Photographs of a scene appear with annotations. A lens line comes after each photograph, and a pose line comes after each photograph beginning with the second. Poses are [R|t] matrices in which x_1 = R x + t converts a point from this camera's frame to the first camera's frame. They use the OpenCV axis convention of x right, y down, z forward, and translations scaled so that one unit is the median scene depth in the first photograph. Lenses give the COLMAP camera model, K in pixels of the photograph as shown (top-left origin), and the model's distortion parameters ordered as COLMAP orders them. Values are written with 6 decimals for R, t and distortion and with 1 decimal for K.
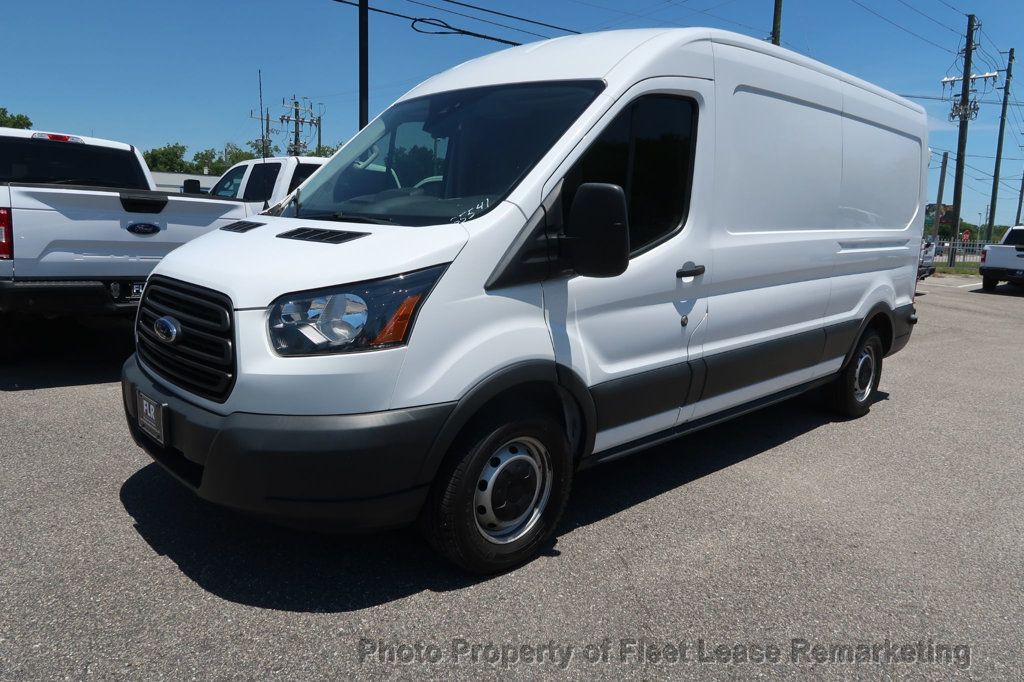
lens RADIAL K [[709.7, 0, 508.1], [0, 709.7, 337.0], [0, 0, 1]] dist [-0.013433, 0.001652]
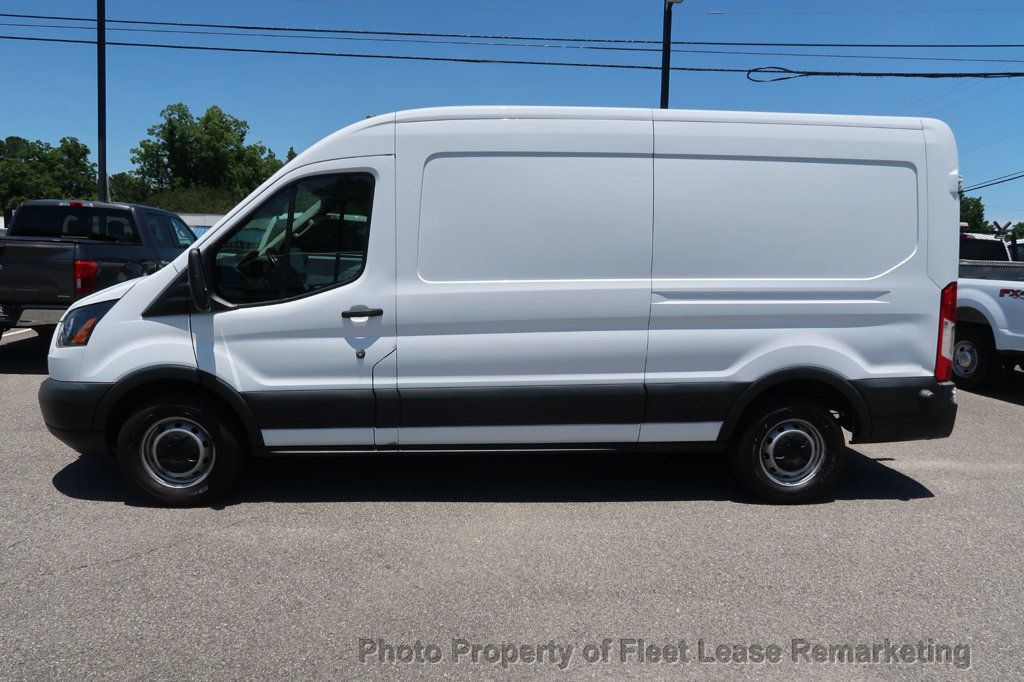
lens RADIAL K [[709.7, 0, 508.1], [0, 709.7, 337.0], [0, 0, 1]] dist [-0.013433, 0.001652]
pose [[0.768659, 0.051534, -0.637580, 1.376538], [-0.095710, 0.994794, -0.034980, -0.037720], [0.632458, 0.087910, 0.769590, 0.255522]]
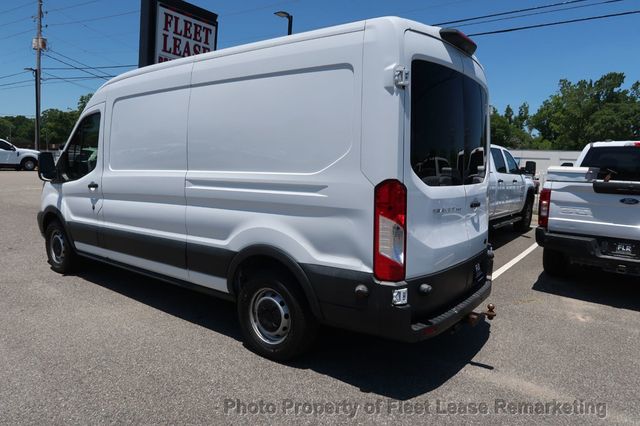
lens RADIAL K [[443.5, 0, 317.6], [0, 443.5, 210.5], [0, 0, 1]] dist [-0.013433, 0.001652]
pose [[0.144231, 0.070205, -0.987050, 2.011743], [-0.189797, 0.980923, 0.042036, -0.238897], [0.971172, 0.181276, 0.154804, 1.687463]]
